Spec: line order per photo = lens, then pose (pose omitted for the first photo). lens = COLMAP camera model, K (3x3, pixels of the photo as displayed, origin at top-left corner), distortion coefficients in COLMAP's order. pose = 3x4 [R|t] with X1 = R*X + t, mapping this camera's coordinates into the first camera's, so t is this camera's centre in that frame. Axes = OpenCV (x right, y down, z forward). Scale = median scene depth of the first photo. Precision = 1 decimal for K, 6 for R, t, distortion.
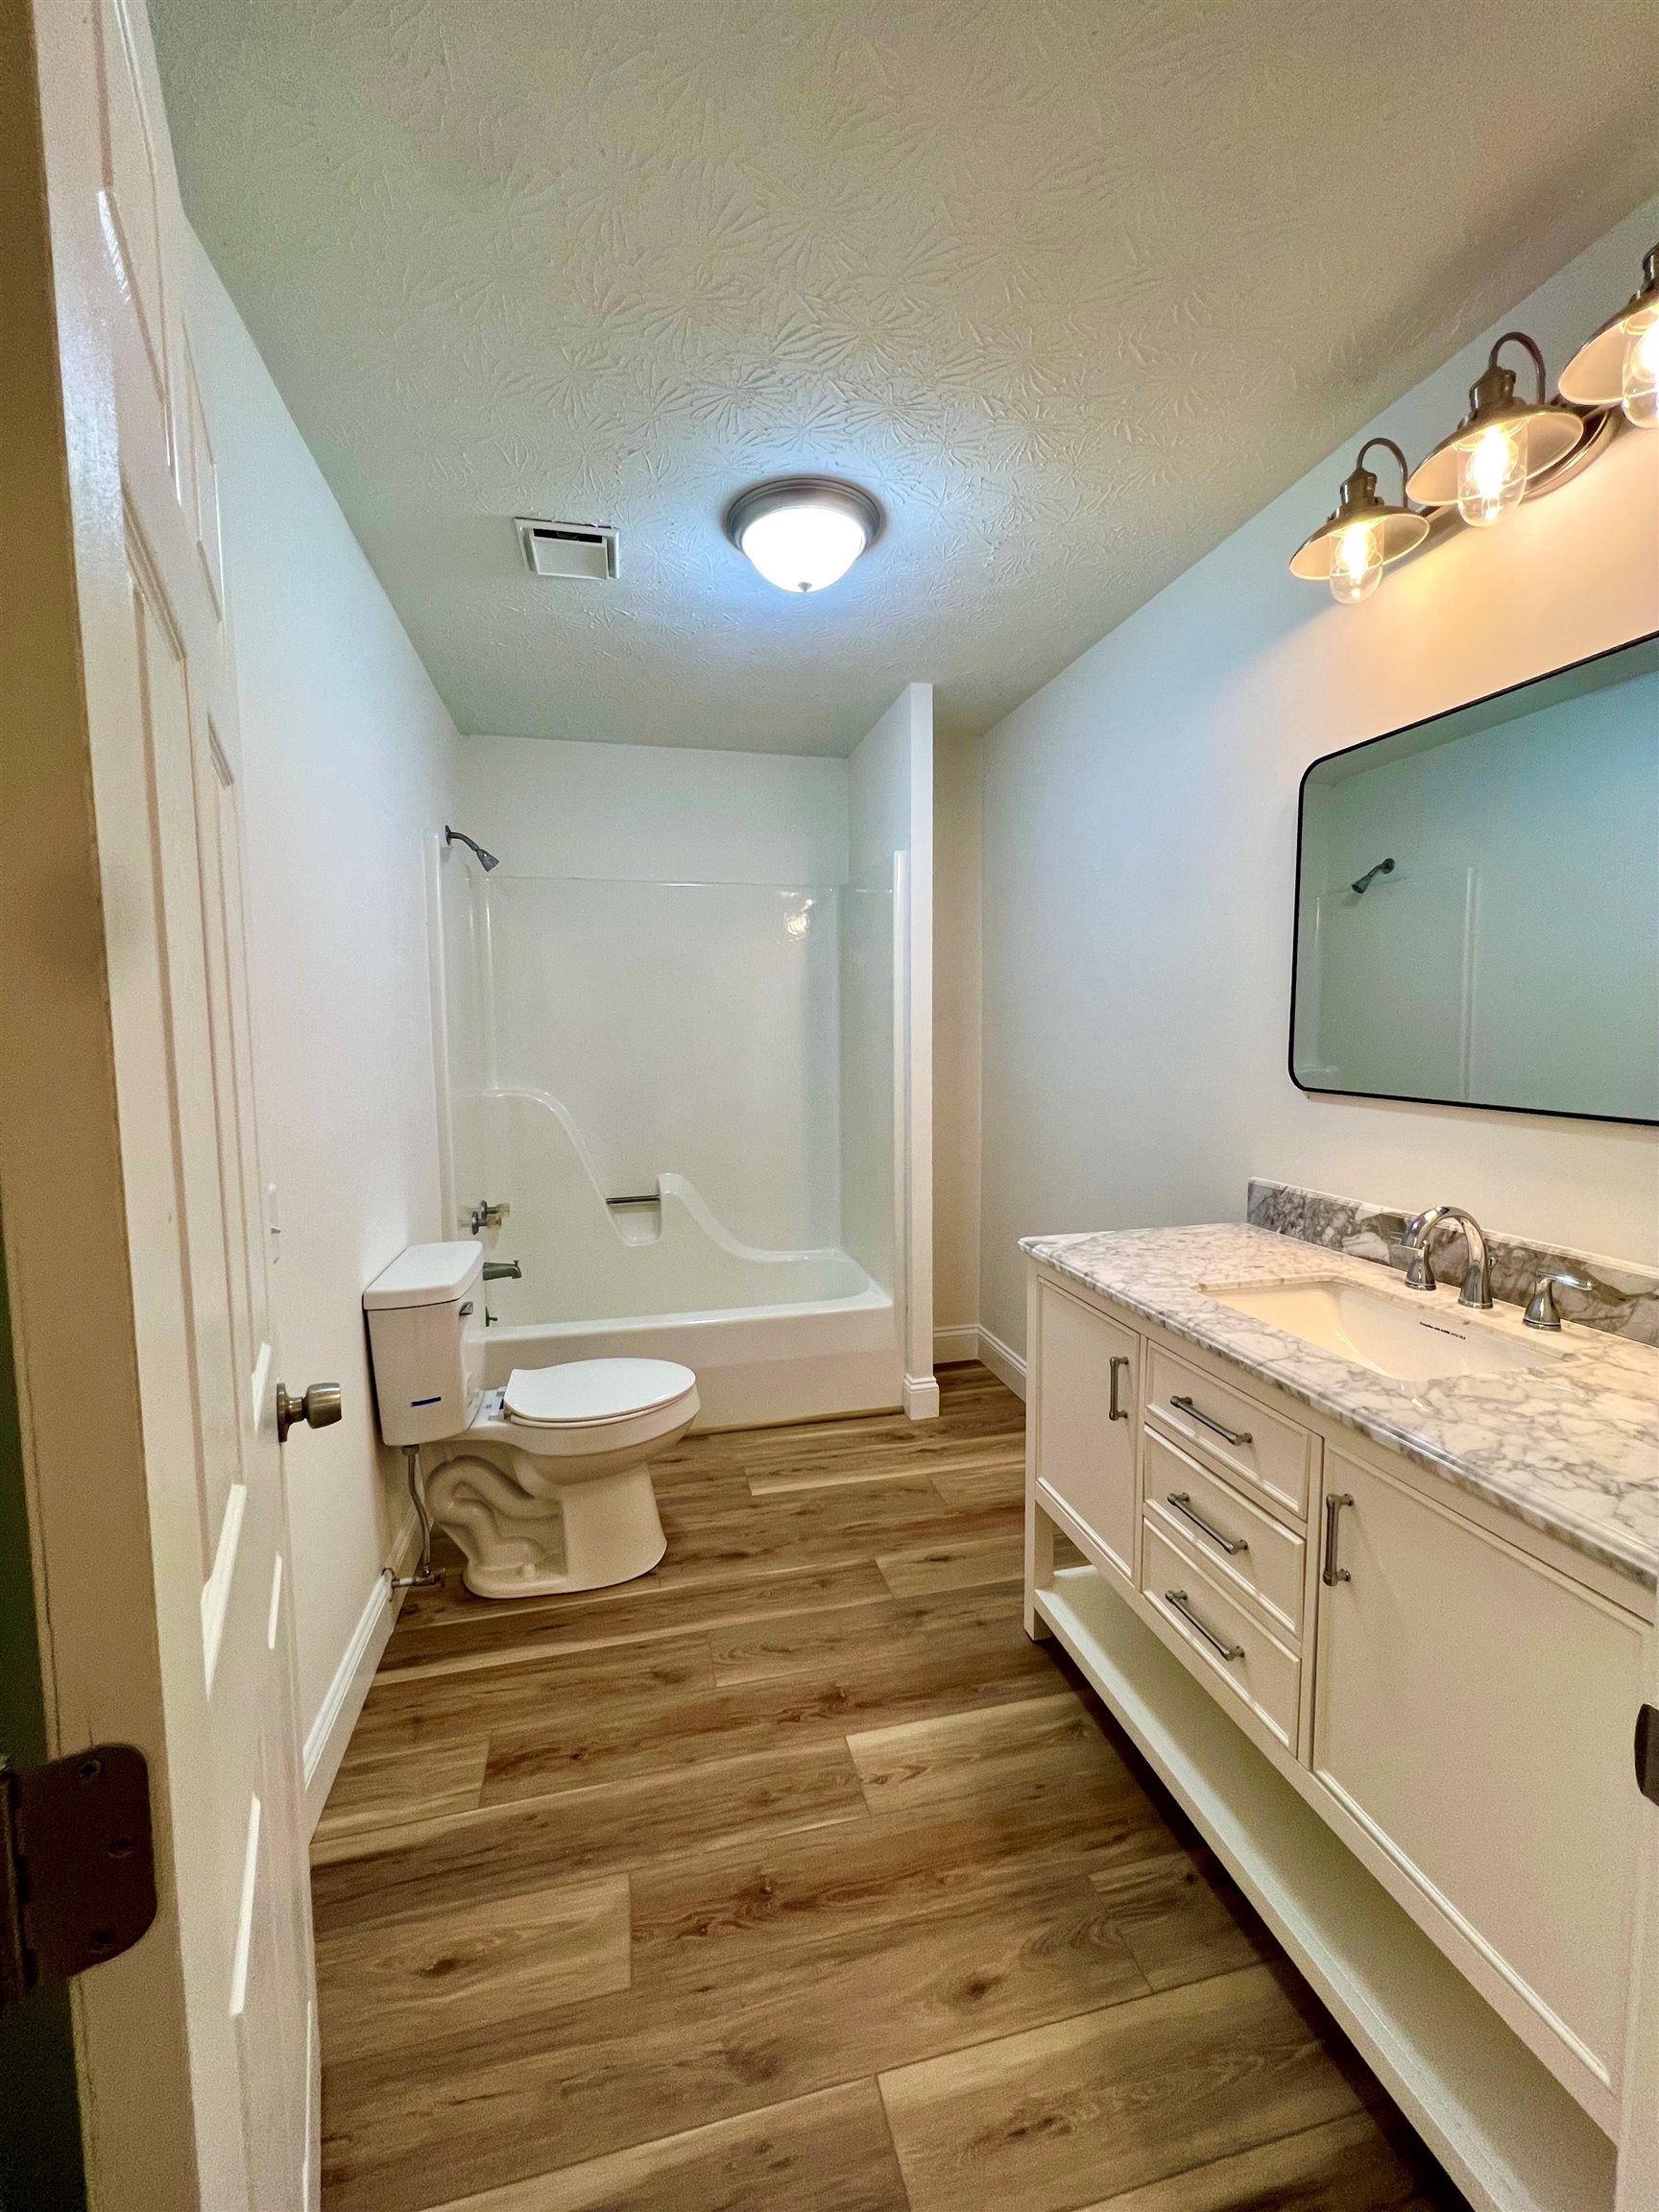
lens RADIAL K [[878.0, 0, 824.9], [0, 878.0, 1103.0], [0, 0, 1]] dist [-0.000143, 0.000242]
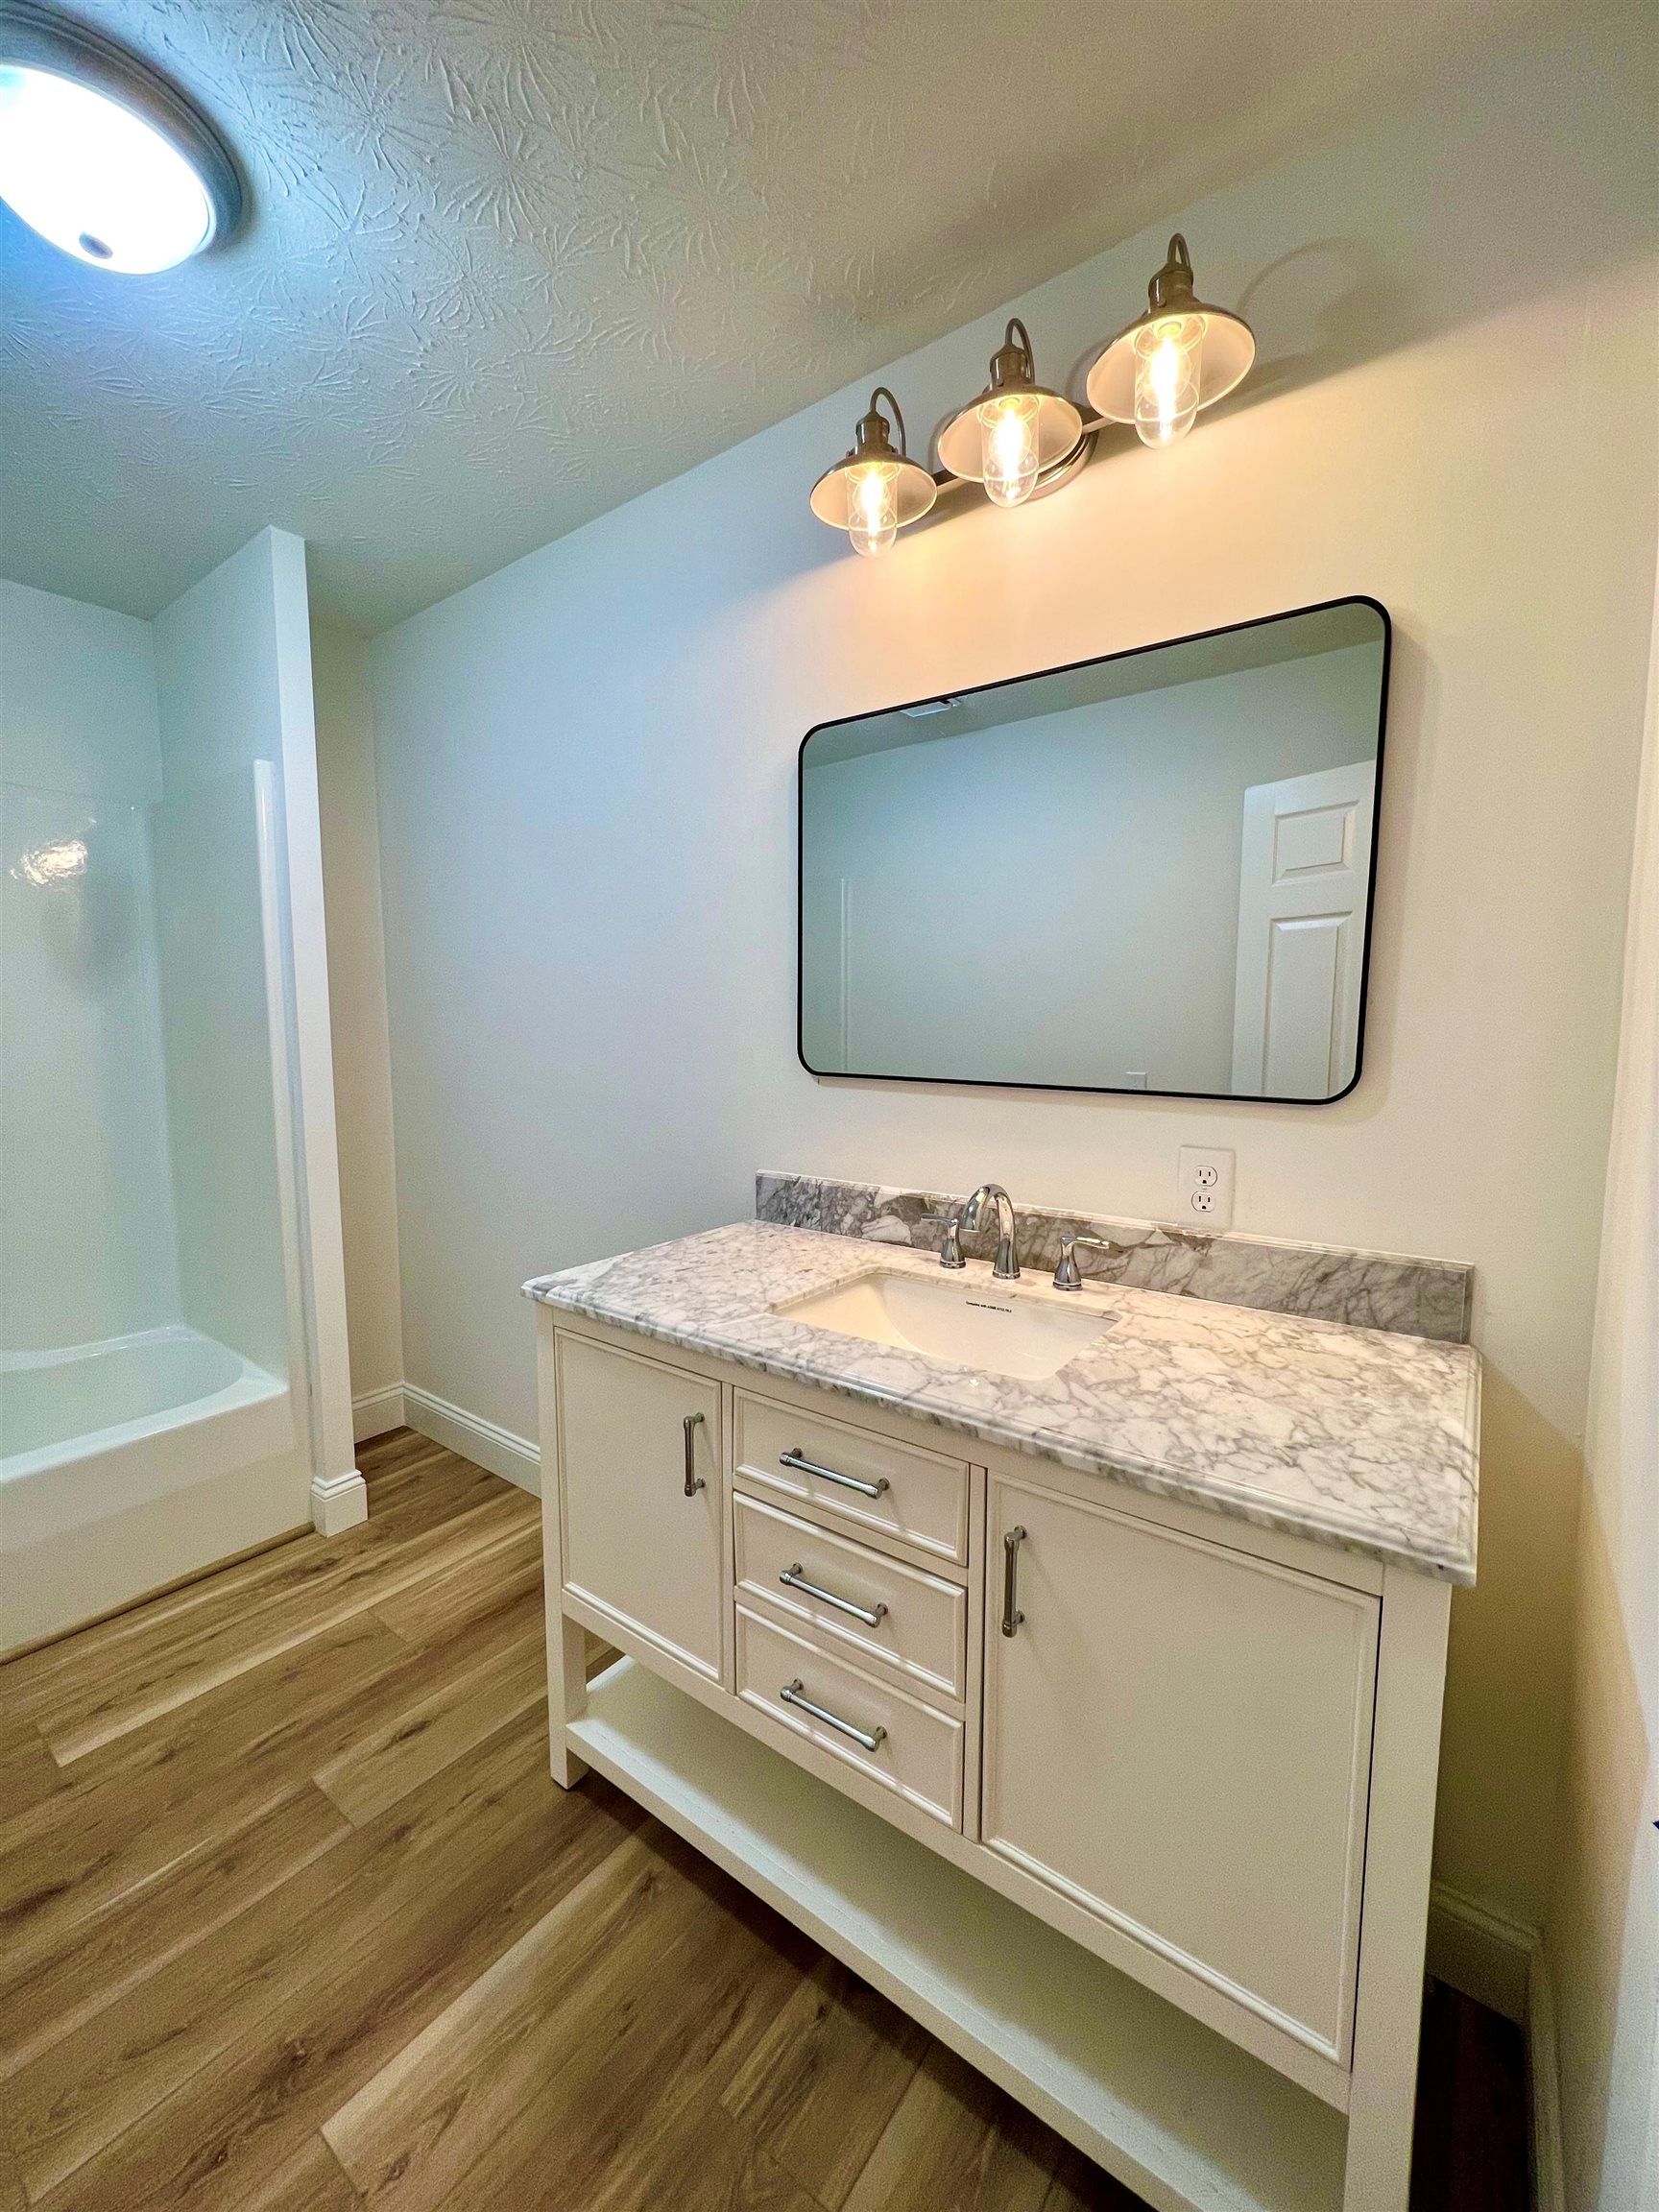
lens RADIAL K [[878.0, 0, 824.9], [0, 878.0, 1103.0], [0, 0, 1]] dist [-0.000143, 0.000242]
pose [[0.766408, -0.051291, 0.640303, -0.069546], [0.046409, 0.998623, 0.024445, -0.008102], [-0.640675, 0.010981, 0.767733, 0.307210]]
